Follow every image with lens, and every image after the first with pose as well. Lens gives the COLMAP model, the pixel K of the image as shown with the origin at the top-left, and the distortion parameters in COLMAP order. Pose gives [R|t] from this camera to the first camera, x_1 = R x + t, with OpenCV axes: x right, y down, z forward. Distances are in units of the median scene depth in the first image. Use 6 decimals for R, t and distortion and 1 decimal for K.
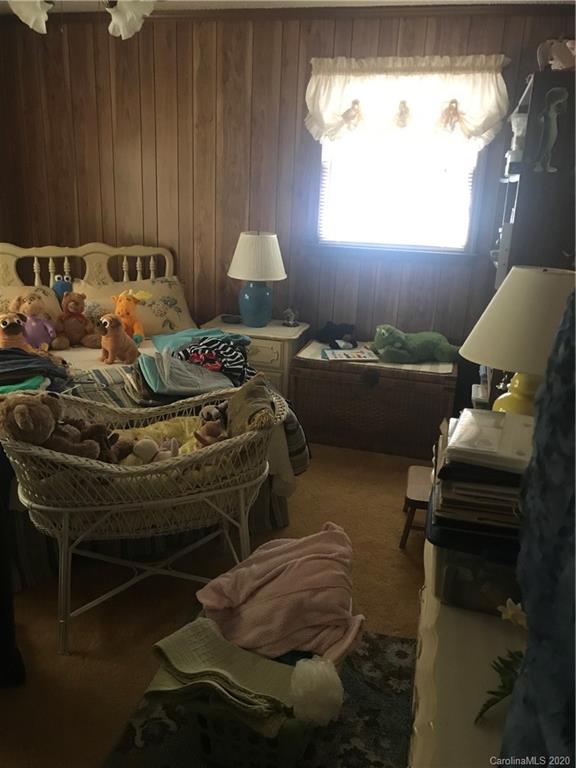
lens RADIAL K [[641.6, 0, 294.1], [0, 641.6, 384.1], [0, 0, 1]] dist [0.036224, -0.039086]
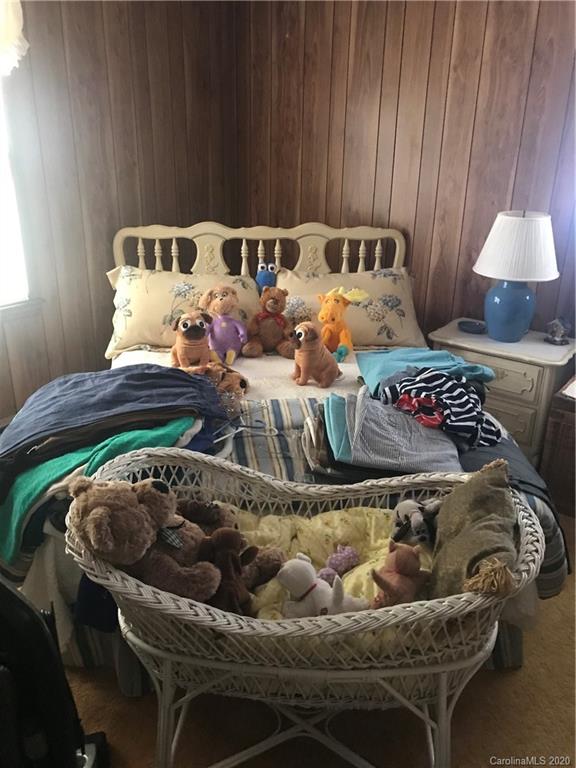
lens RADIAL K [[641.6, 0, 283.0], [0, 641.6, 386.9], [0, 0, 1]] dist [0.036224, -0.039086]
pose [[0.922605, 0.112961, -0.368836, -0.018644], [-0.092418, 0.993044, 0.072957, -0.080189], [0.374511, -0.033223, 0.926627, 0.256818]]
